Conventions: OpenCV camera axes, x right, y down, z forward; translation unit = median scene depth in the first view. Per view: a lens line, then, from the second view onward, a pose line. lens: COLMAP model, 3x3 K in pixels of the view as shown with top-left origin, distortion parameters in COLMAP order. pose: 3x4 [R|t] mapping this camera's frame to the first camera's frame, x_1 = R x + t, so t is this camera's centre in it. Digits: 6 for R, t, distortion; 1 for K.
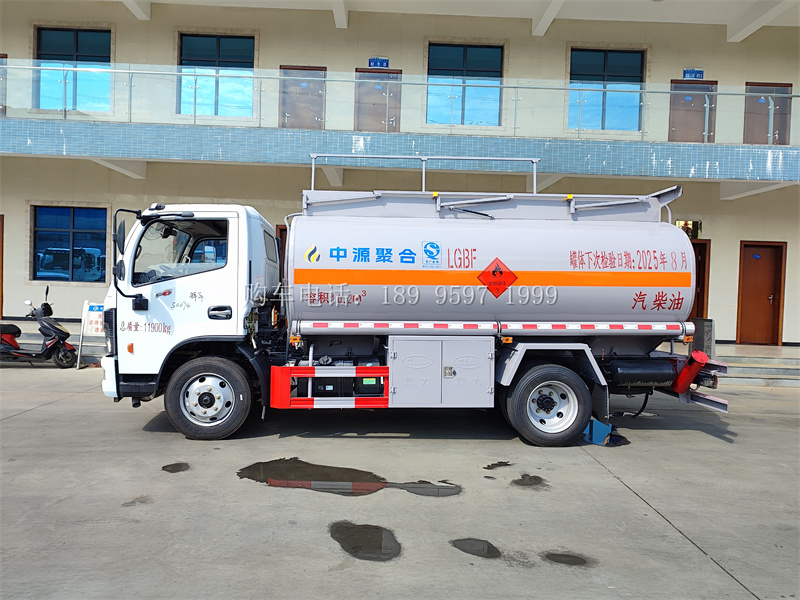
lens RADIAL K [[542.3, 0, 400.0], [0, 542.3, 300.0], [0, 0, 1]] dist [0.003628, 0.000959]
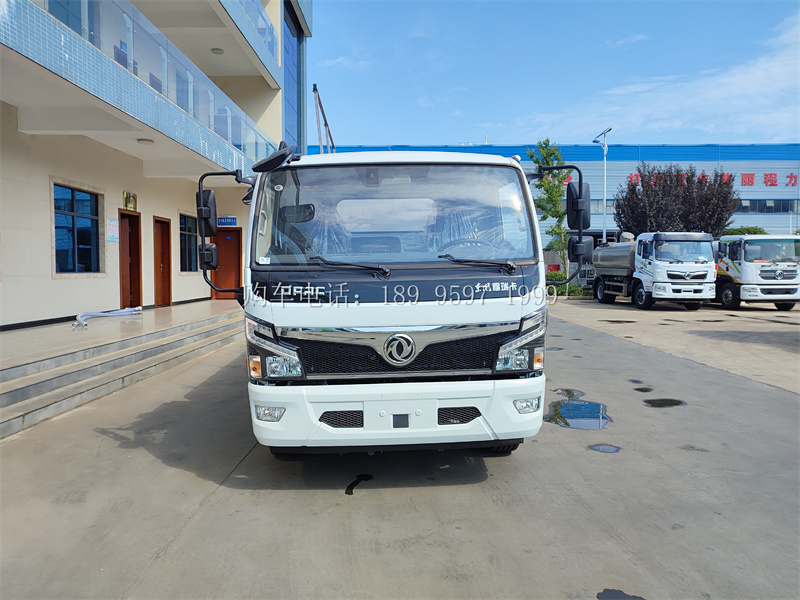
lens RADIAL K [[551.7, 0, 382.9], [0, 551.7, 296.5], [0, 0, 1]] dist [0.002230, 0.001626]
pose [[0.067545, -0.080871, 0.994433, -1.235604], [0.026052, 0.996513, 0.079270, -0.053238], [-0.997376, 0.020553, 0.069416, 1.153052]]
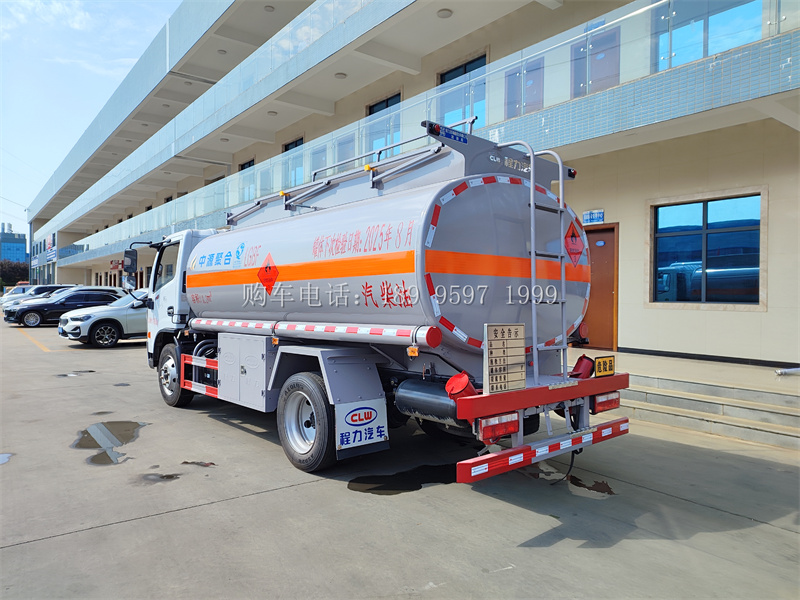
lens RADIAL K [[563.1, 0, 421.0], [0, 563.1, 301.5], [0, 0, 1]] dist [0.003639, 0.002606]
pose [[0.615538, -0.015062, -0.787963, 1.151507], [-0.011466, 0.999540, -0.028063, 0.031957], [0.788023, 0.026309, 0.615083, 0.632880]]
